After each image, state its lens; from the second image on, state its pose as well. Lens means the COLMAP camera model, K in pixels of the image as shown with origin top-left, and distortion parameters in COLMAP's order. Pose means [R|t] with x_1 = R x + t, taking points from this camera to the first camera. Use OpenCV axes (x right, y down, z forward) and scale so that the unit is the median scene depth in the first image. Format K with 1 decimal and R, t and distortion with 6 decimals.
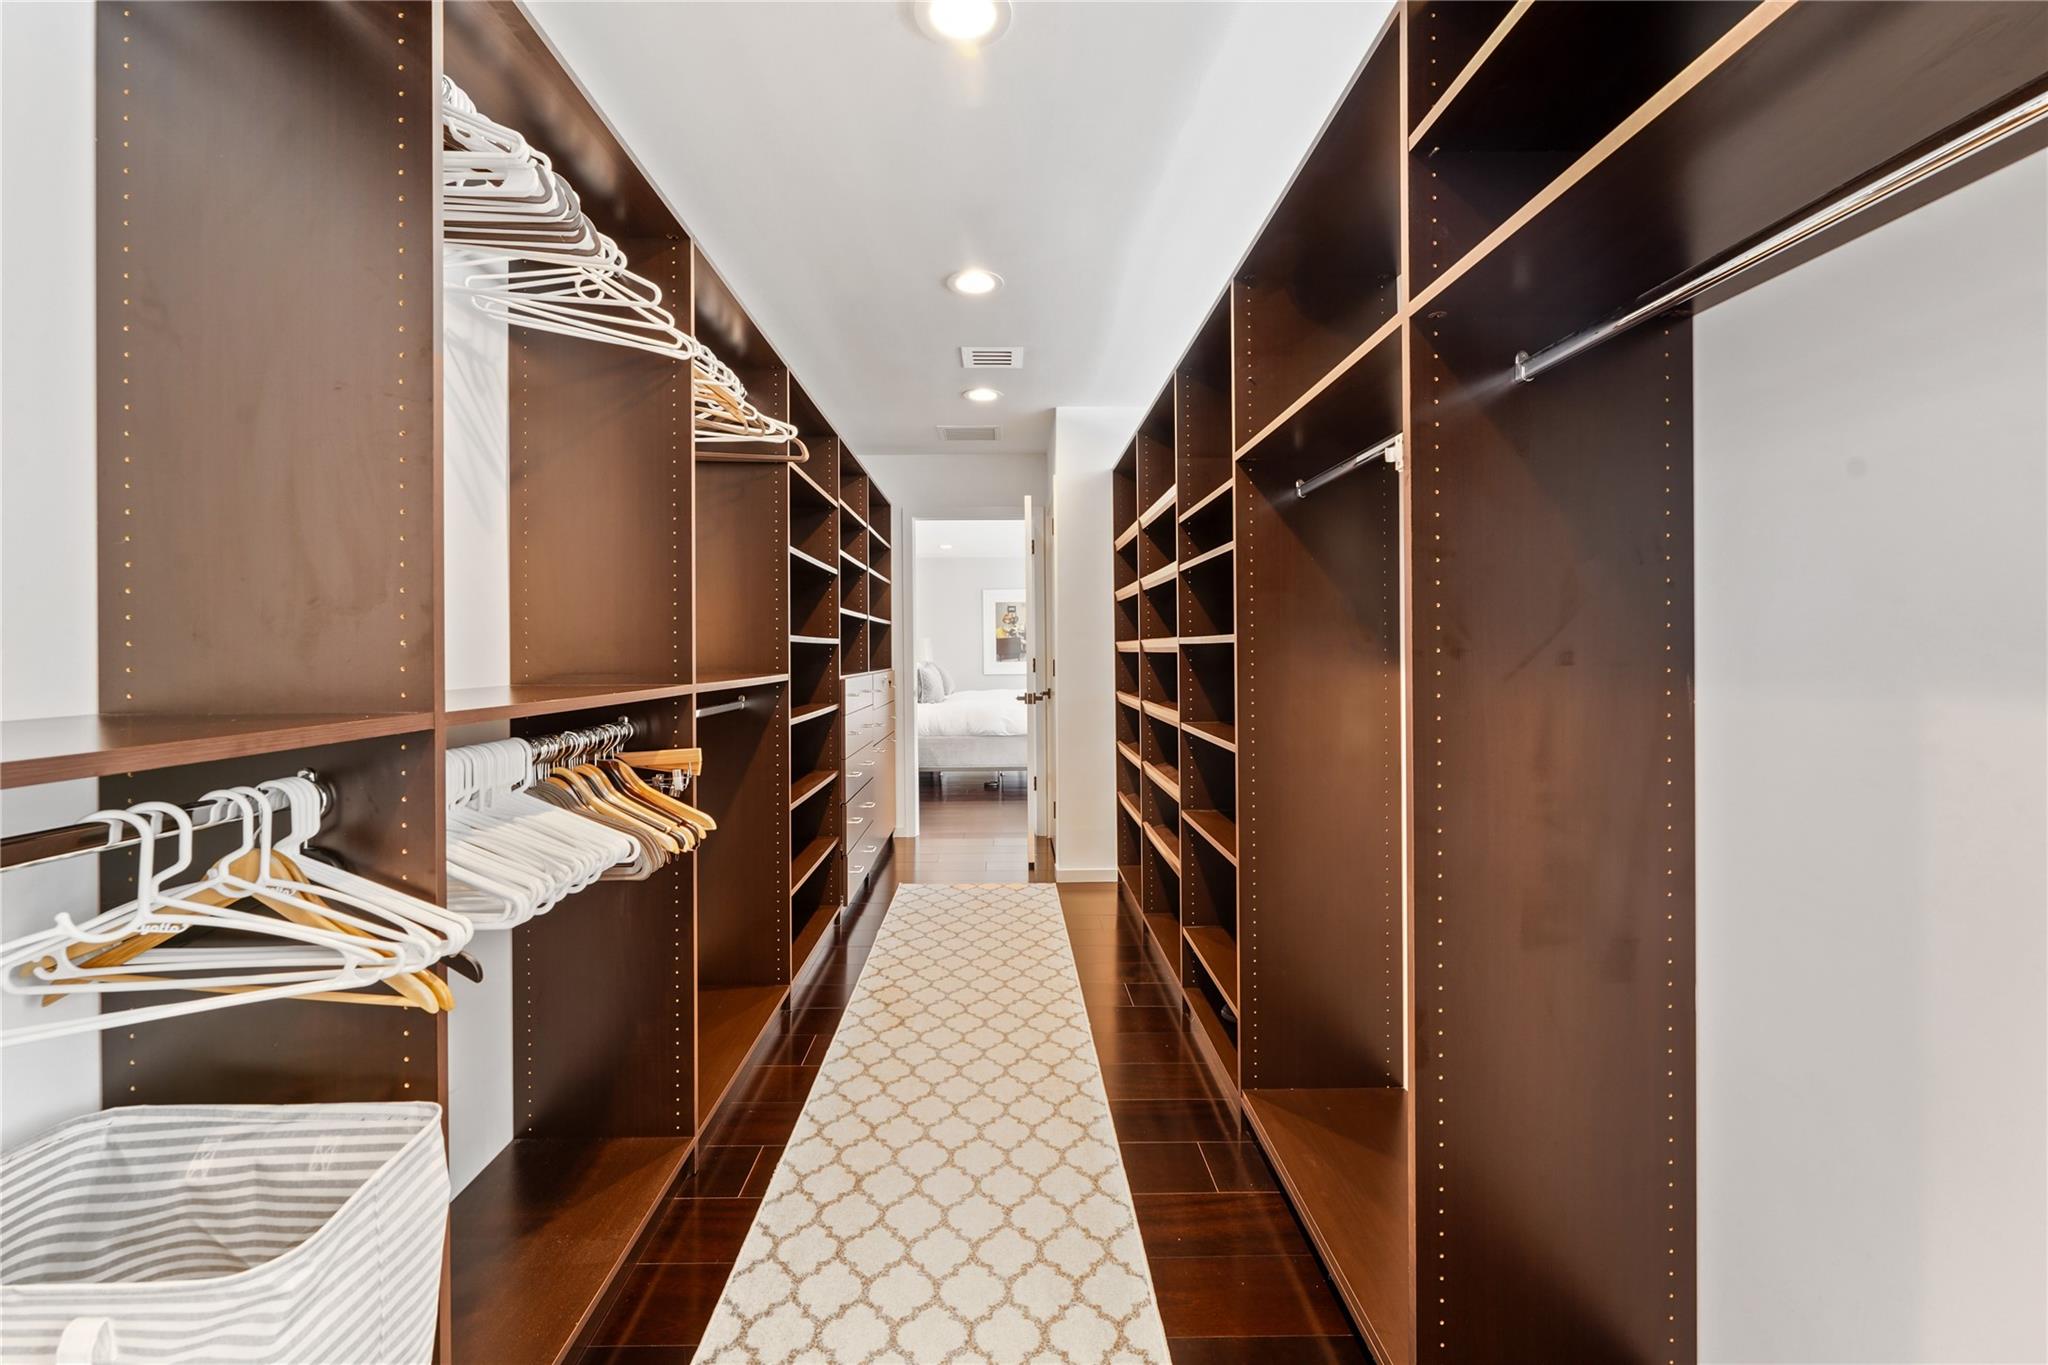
lens RADIAL K [[854.7, 0, 1006.4], [0, 854.7, 689.8], [0, 0, 1]] dist [-0.000622, 0.000027]
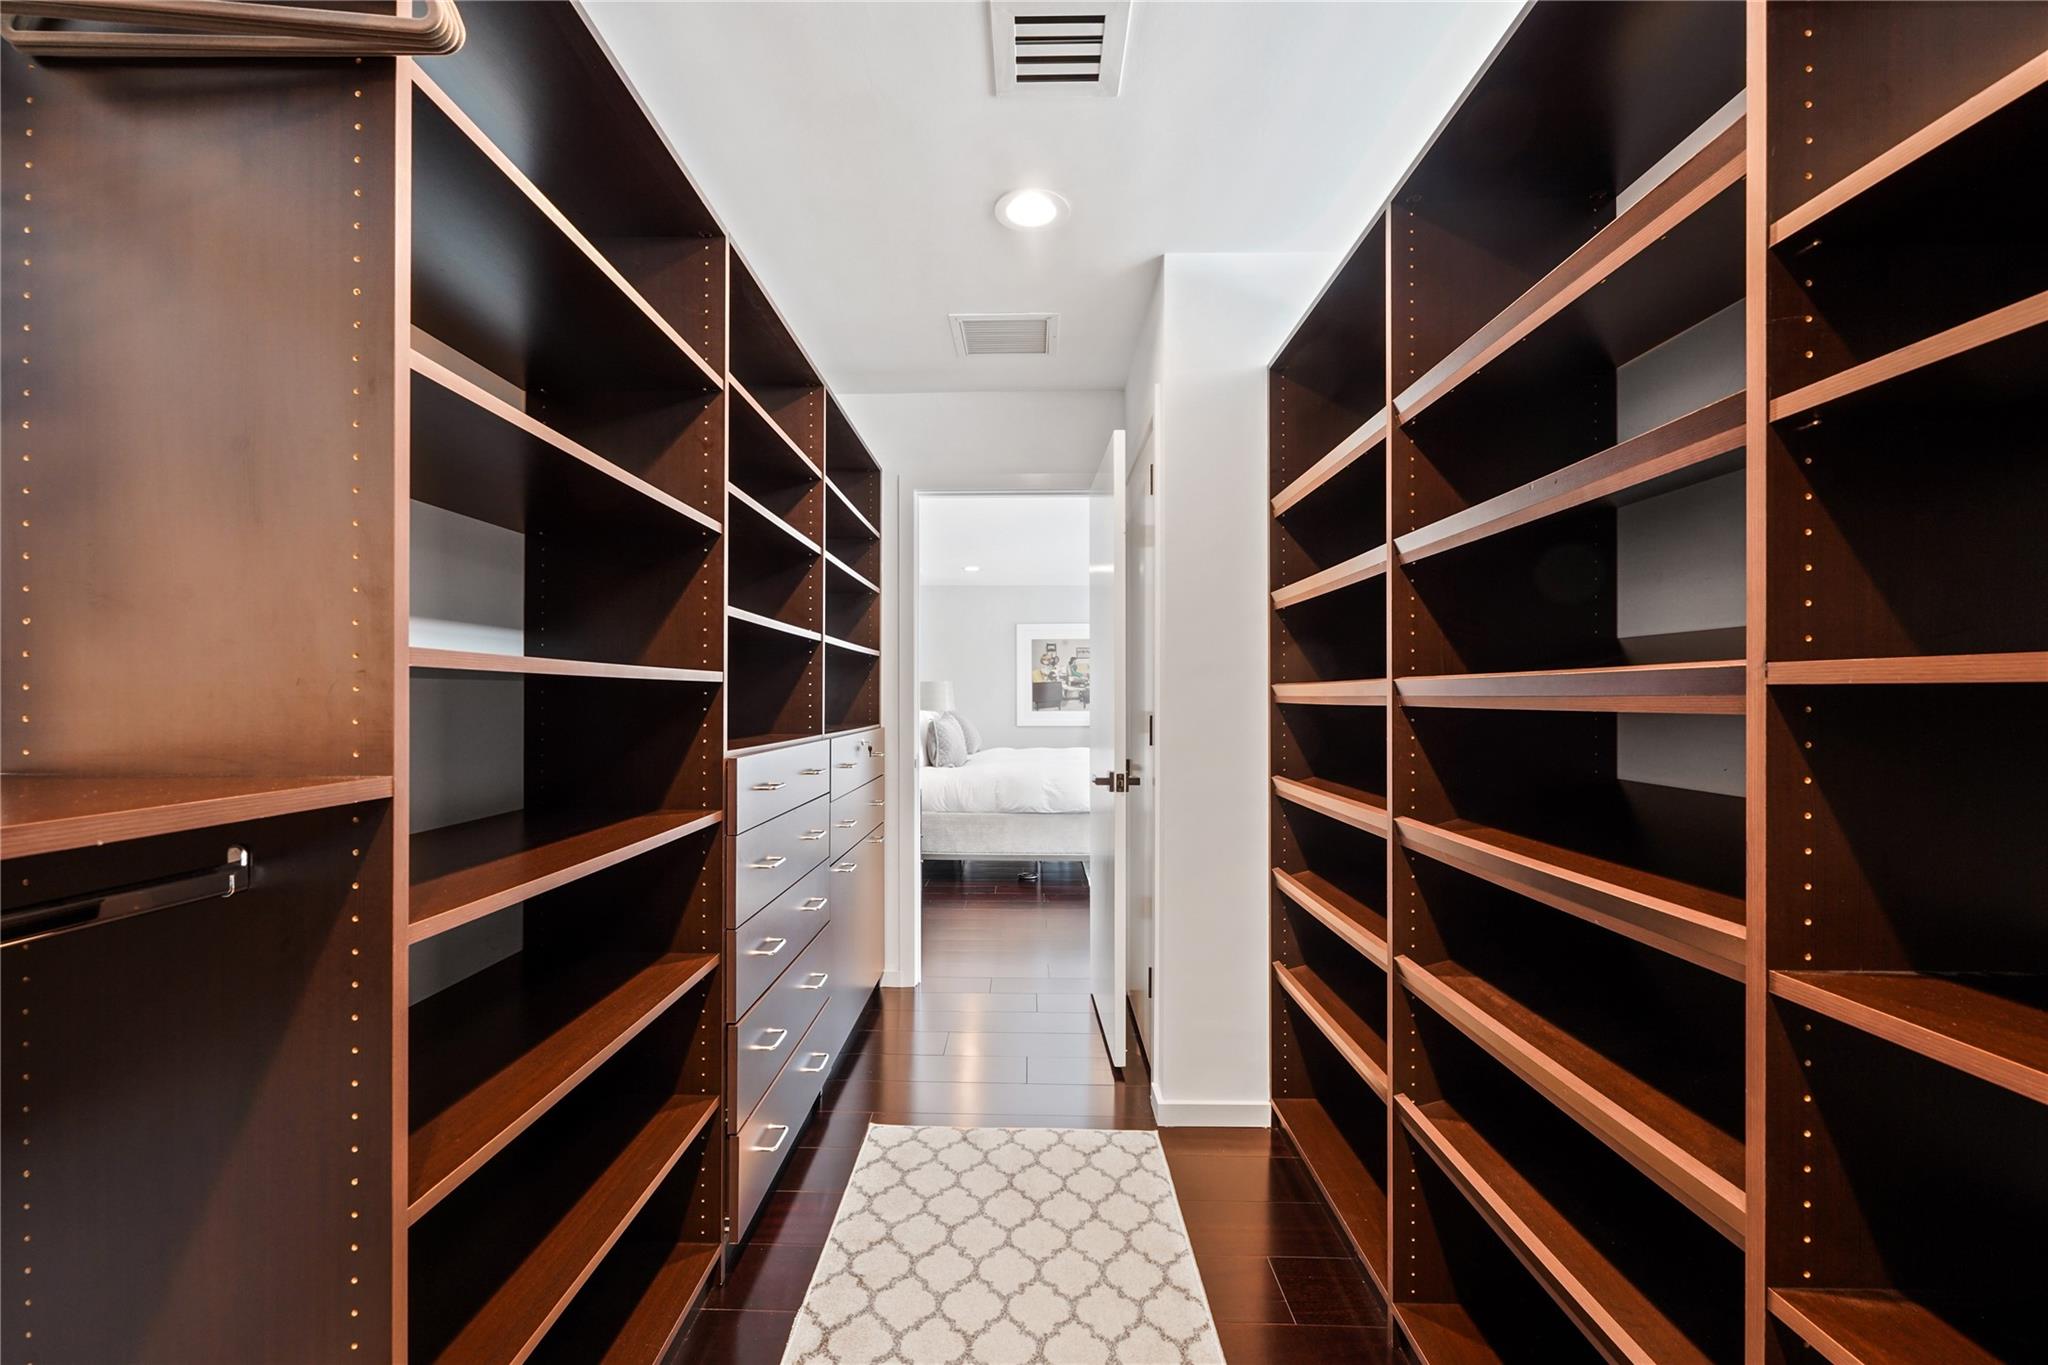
lens RADIAL K [[826.2, 0, 1018.6], [0, 826.2, 679.3], [0, 0, 1]] dist [0.000849, 0.000537]
pose [[0.999775, 0.007244, -0.019940, -0.021899], [-0.008564, 0.997719, -0.066958, -0.022581], [0.019410, 0.067114, 0.997557, 0.466212]]
